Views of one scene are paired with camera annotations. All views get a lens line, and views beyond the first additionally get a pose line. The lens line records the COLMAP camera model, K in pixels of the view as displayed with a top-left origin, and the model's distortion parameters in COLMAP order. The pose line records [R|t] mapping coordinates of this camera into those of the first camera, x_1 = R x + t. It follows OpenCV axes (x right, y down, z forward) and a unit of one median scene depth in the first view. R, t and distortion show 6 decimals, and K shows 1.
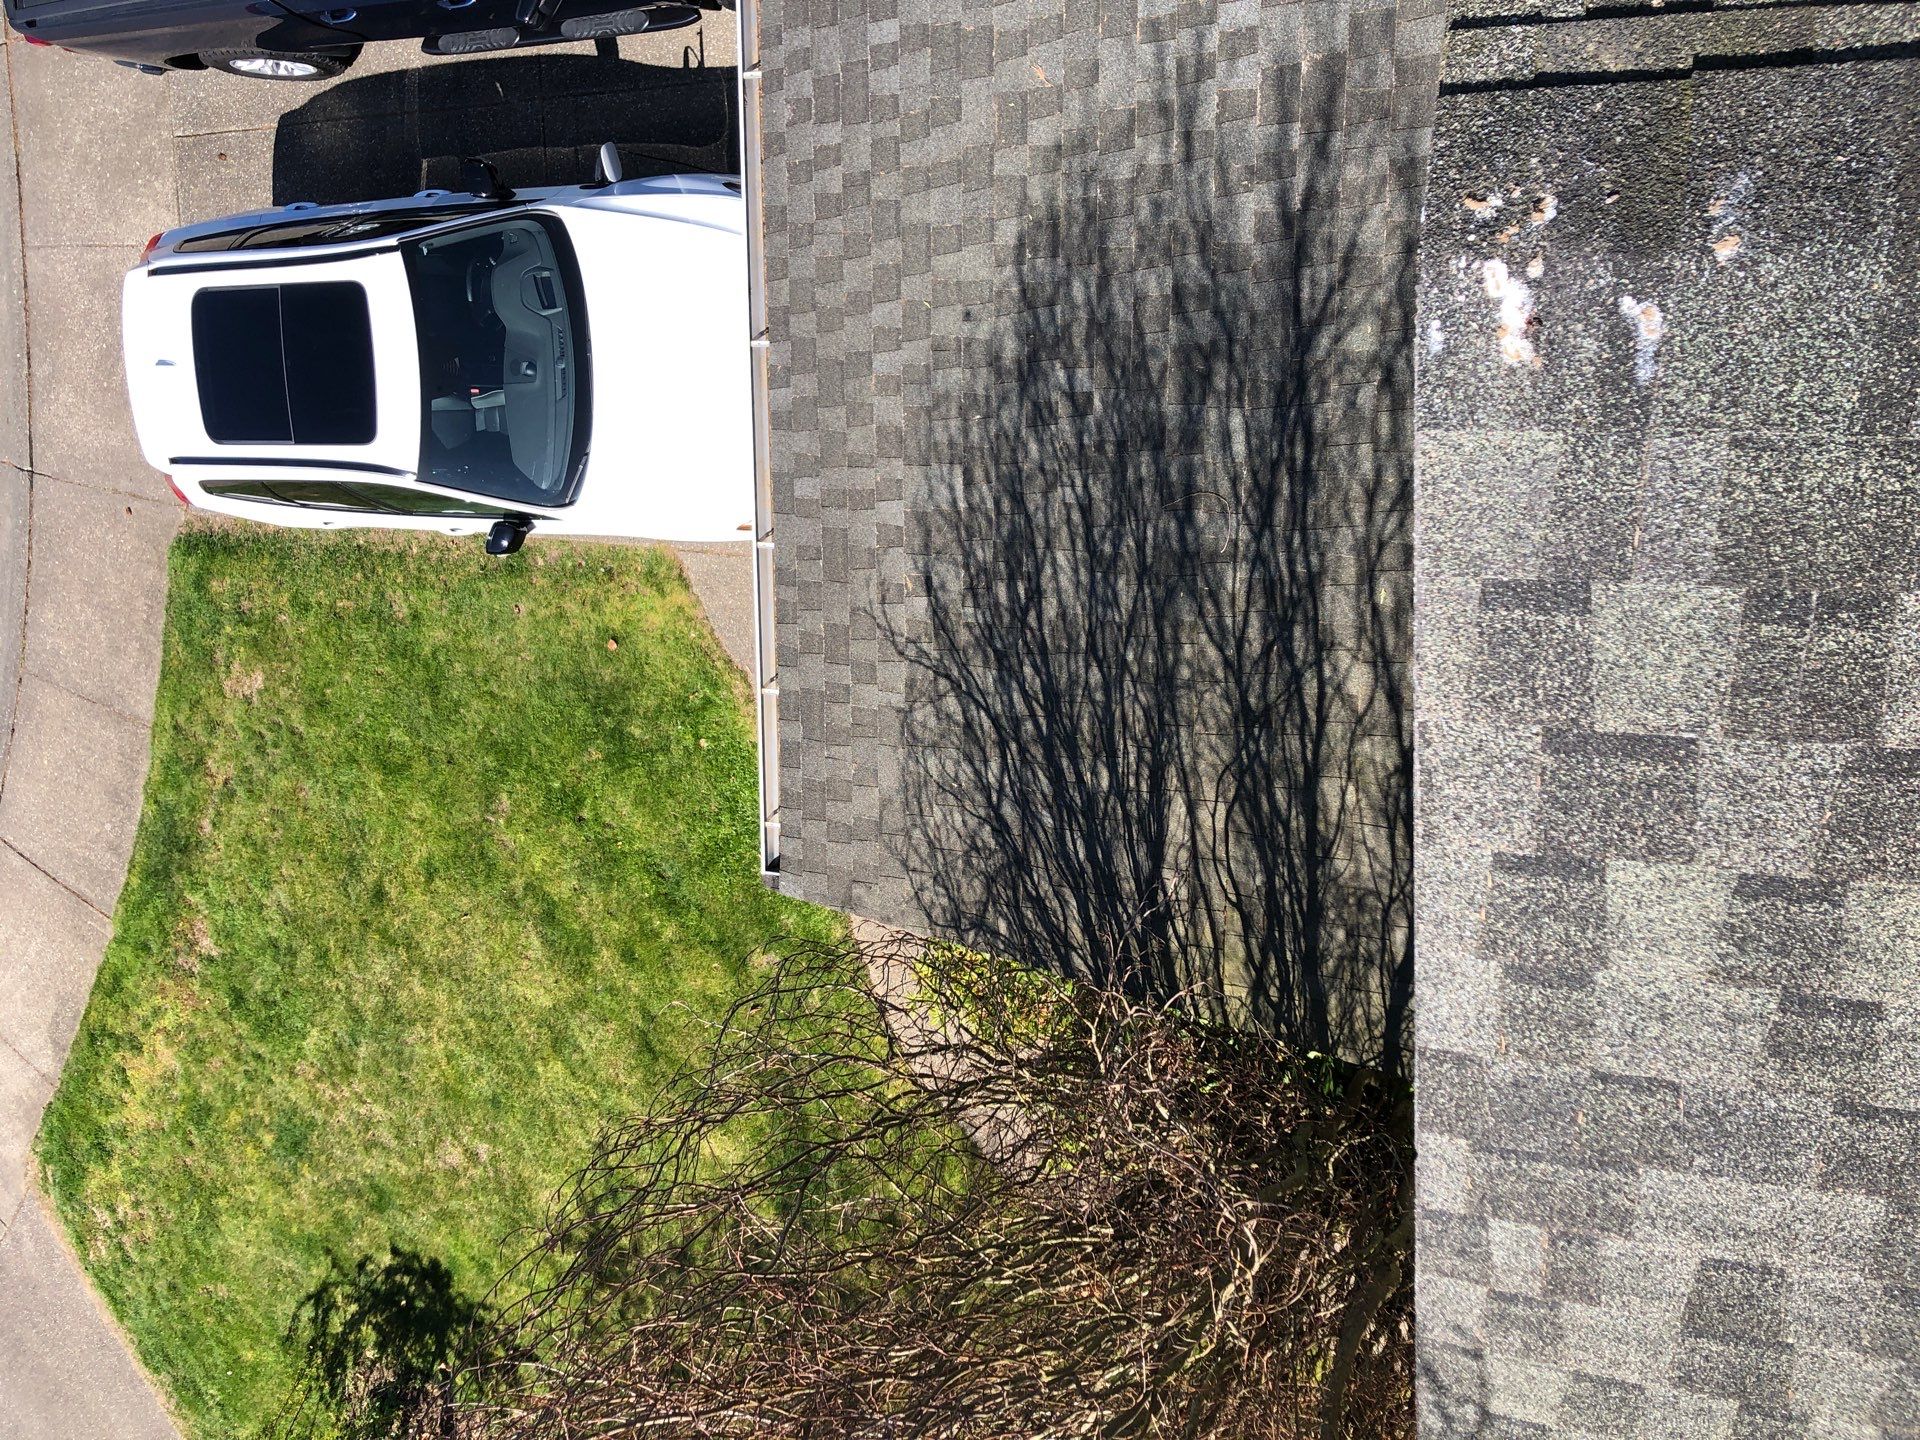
lens RADIAL K [[1401.7, 0, 981.7], [0, 1401.7, 720.0], [0, 0, 1]] dist [0.003335, 0.002769]
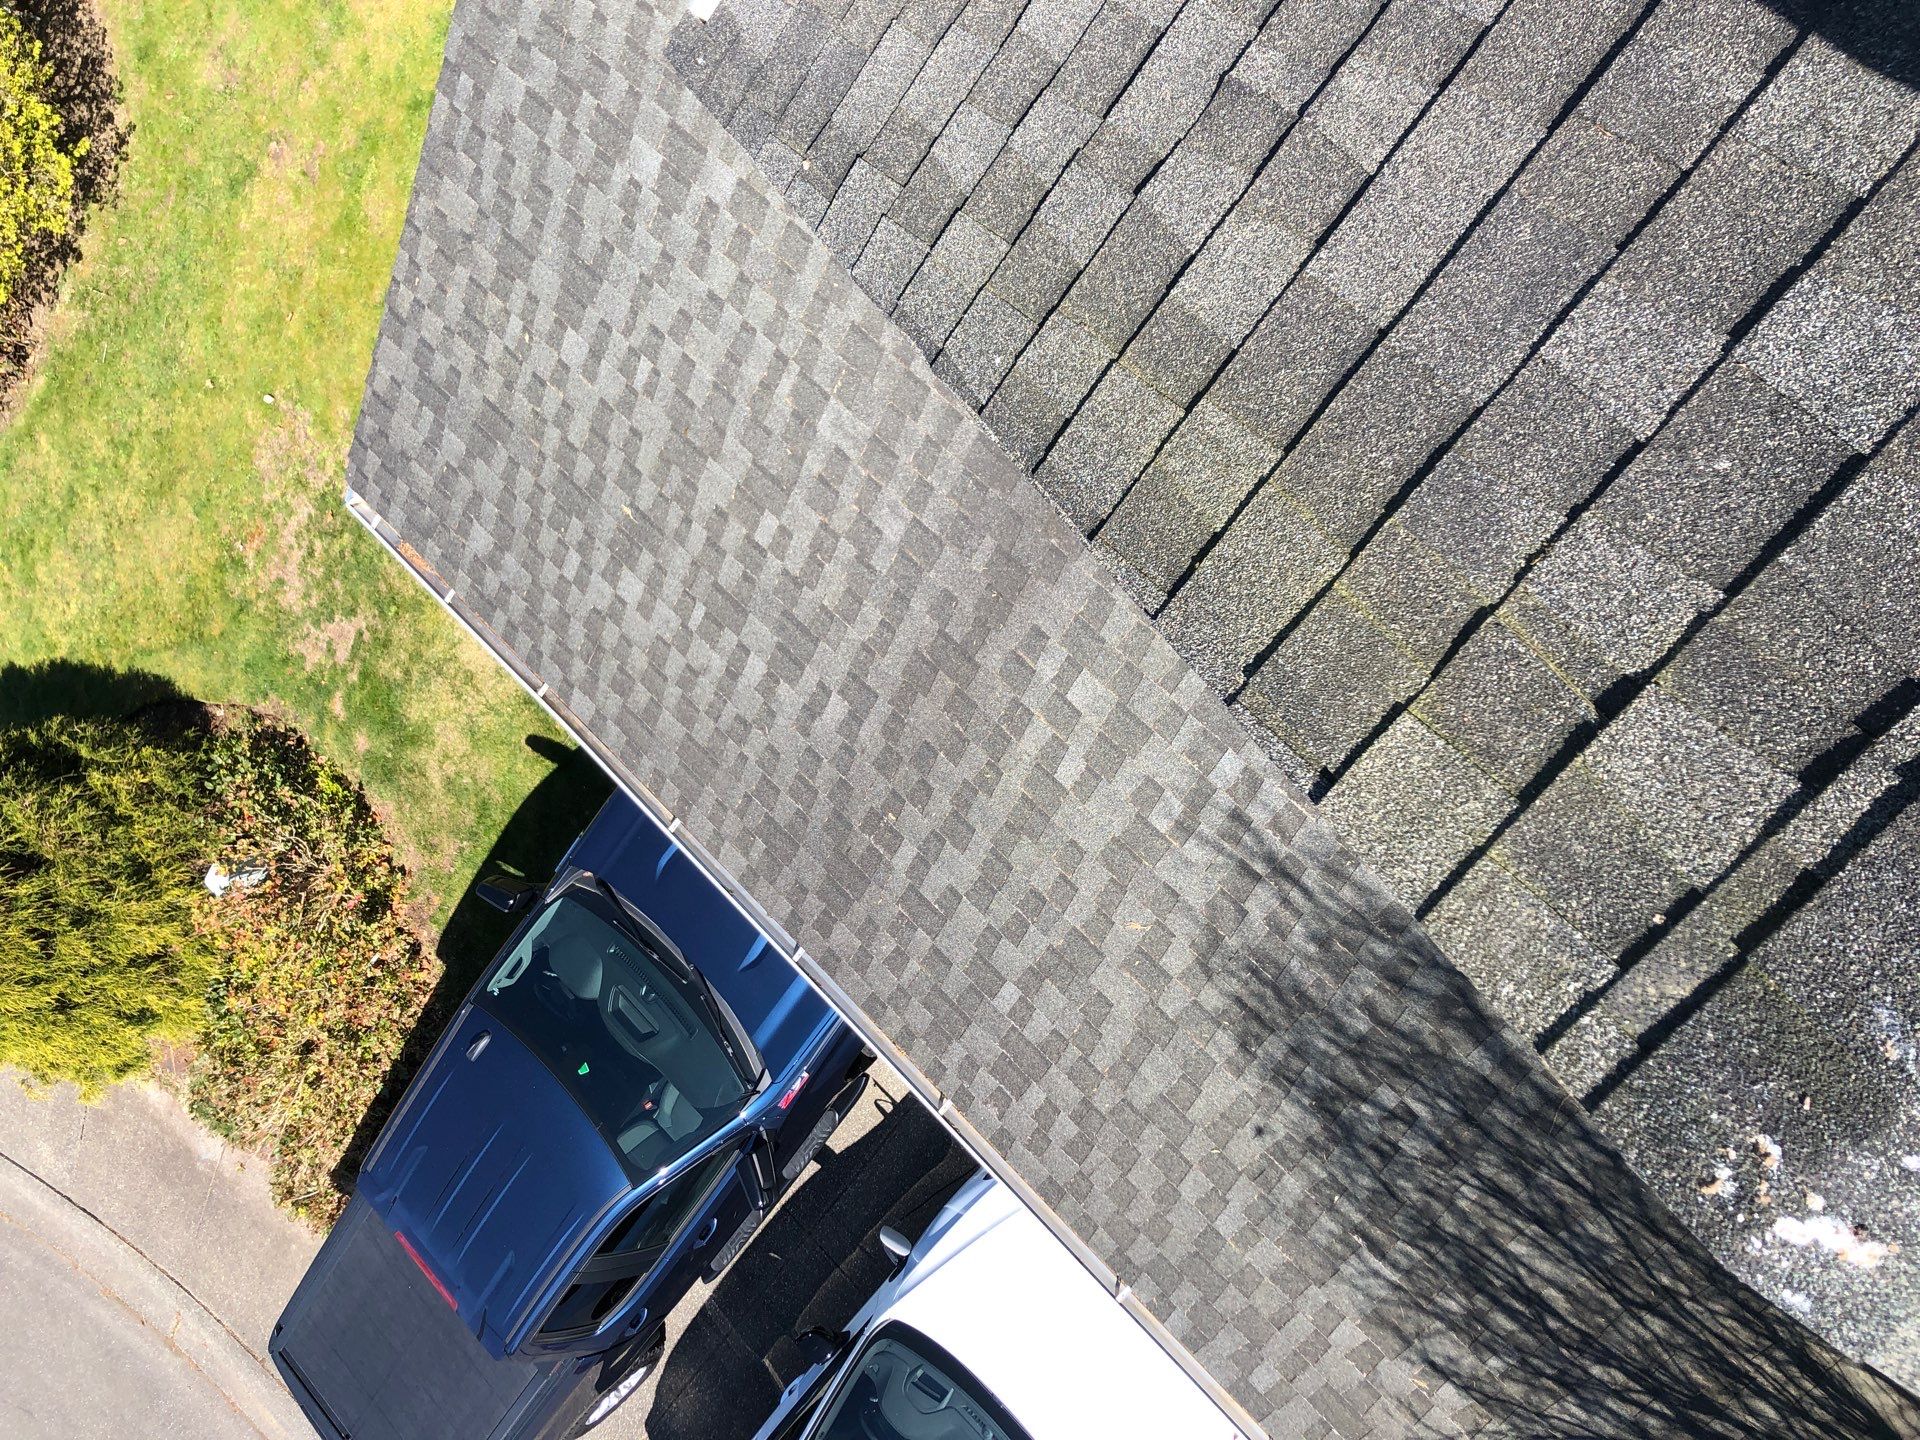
lens RADIAL K [[1413.2, 0, 960.0], [0, 1413.2, 597.7], [0, 0, 1]] dist [0.042958, -0.060326]
pose [[0.681710, -0.731121, 0.027084, 0.101274], [0.655814, 0.594245, -0.465598, -0.189025], [0.324314, 0.335165, 0.884582, -0.080716]]
